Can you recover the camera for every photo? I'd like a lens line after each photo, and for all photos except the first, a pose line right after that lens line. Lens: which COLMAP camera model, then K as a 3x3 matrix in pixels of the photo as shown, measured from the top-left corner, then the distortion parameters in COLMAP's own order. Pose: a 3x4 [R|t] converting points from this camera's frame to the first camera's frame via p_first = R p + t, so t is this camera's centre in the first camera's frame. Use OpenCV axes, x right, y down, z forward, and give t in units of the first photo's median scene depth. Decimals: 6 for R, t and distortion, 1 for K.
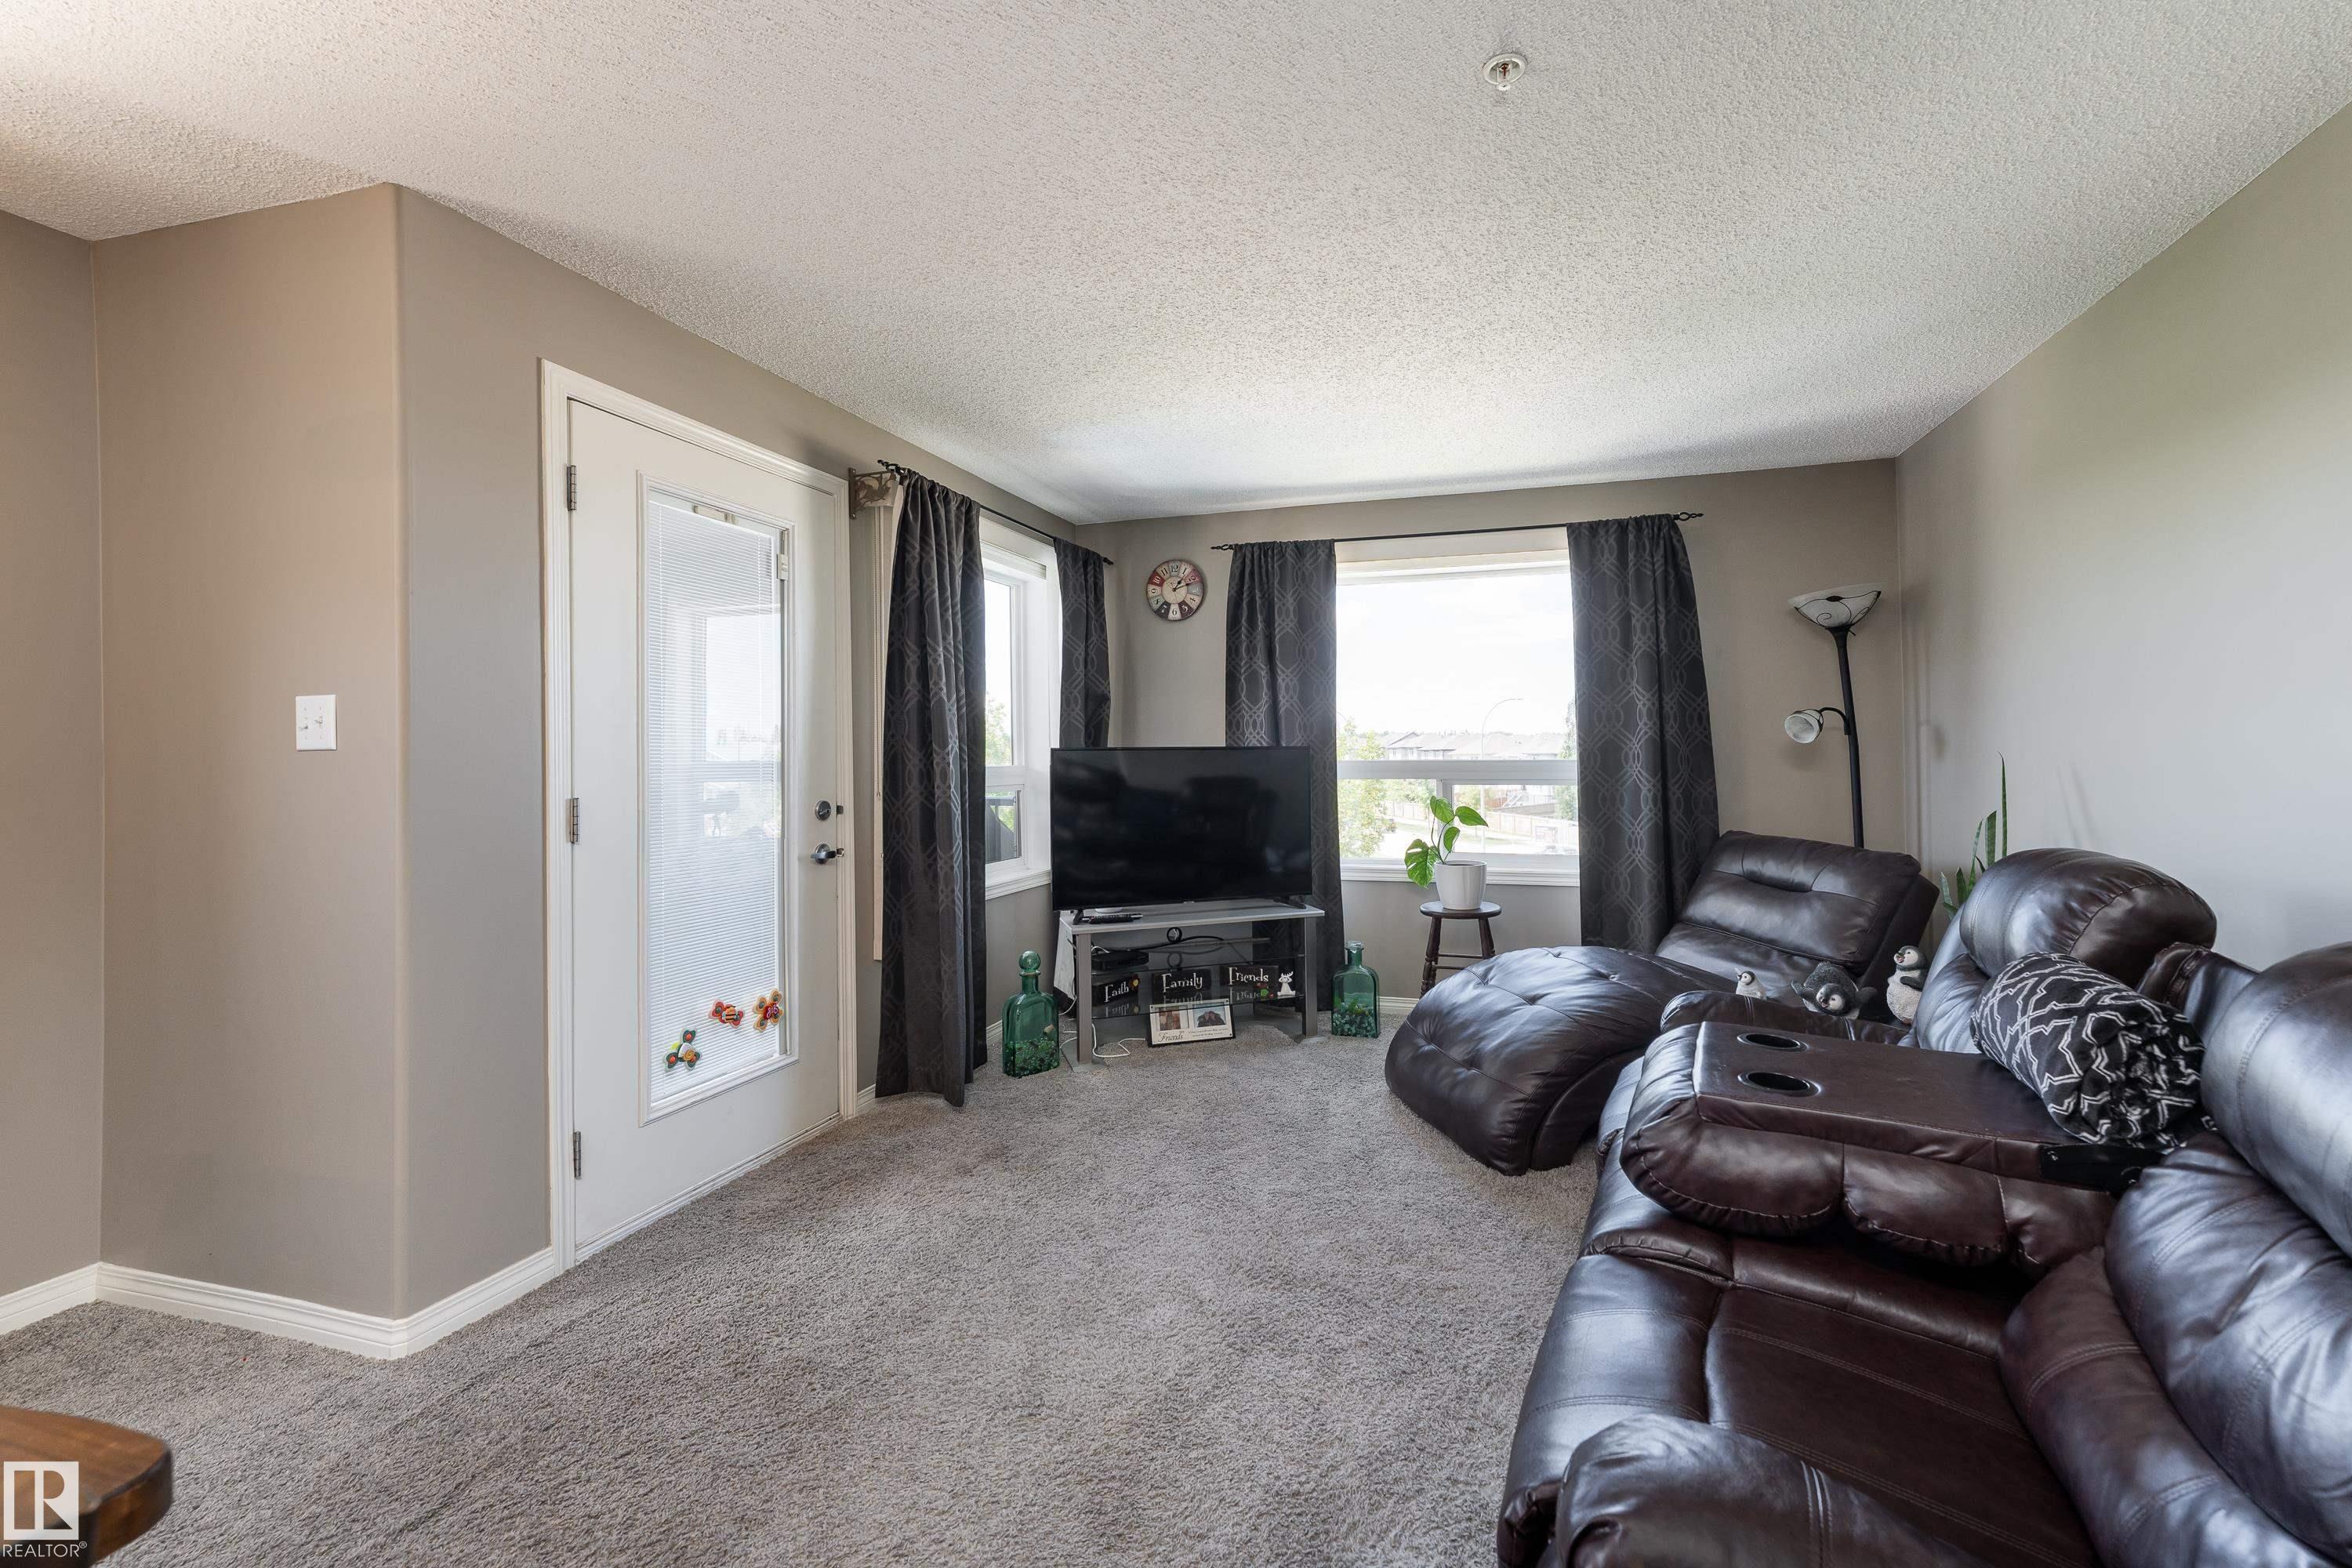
lens RADIAL K [[949.6, 0, 1227.5], [0, 949.6, 754.7], [0, 0, 1]] dist [-0.000236, 0.000331]
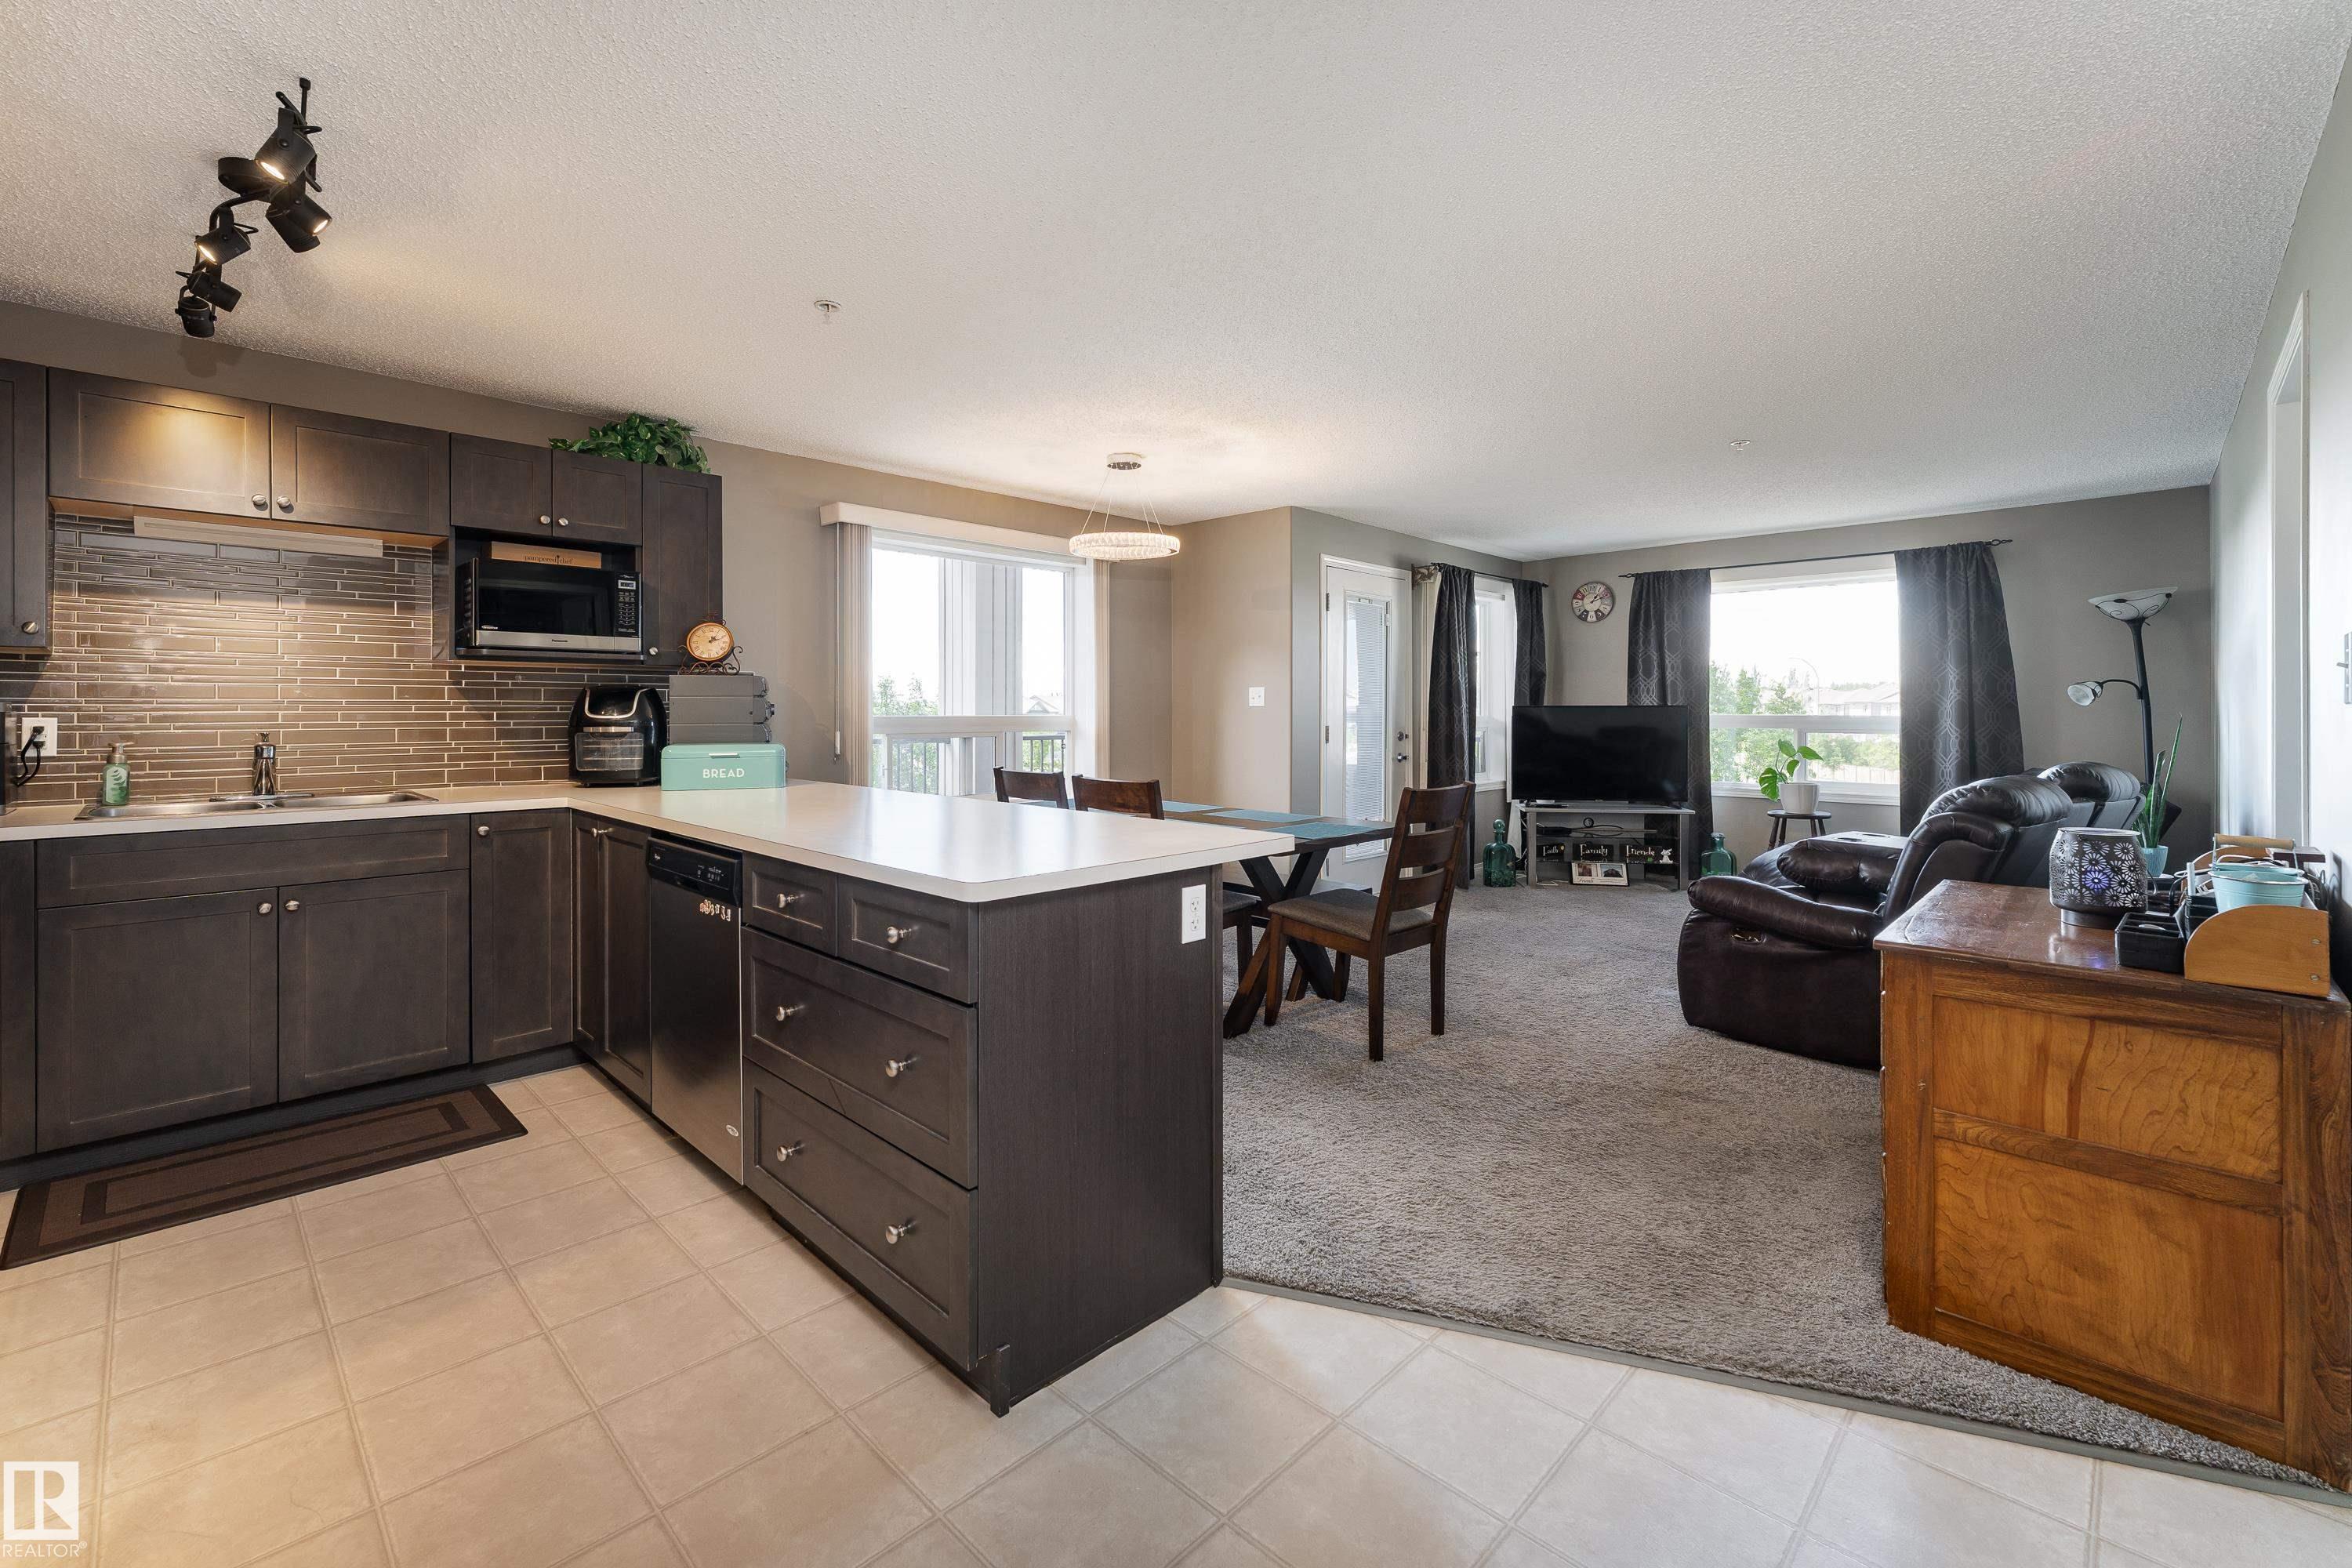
lens RADIAL K [[949.6, 0, 1146.5], [0, 949.6, 722.6], [0, 0, 1]] dist [-0.000236, 0.000331]
pose [[0.882451, 0.014955, -0.470167, 0.038669], [-0.006556, 0.999788, 0.019496, -0.005150], [0.470359, -0.014122, 0.882362, -0.803837]]
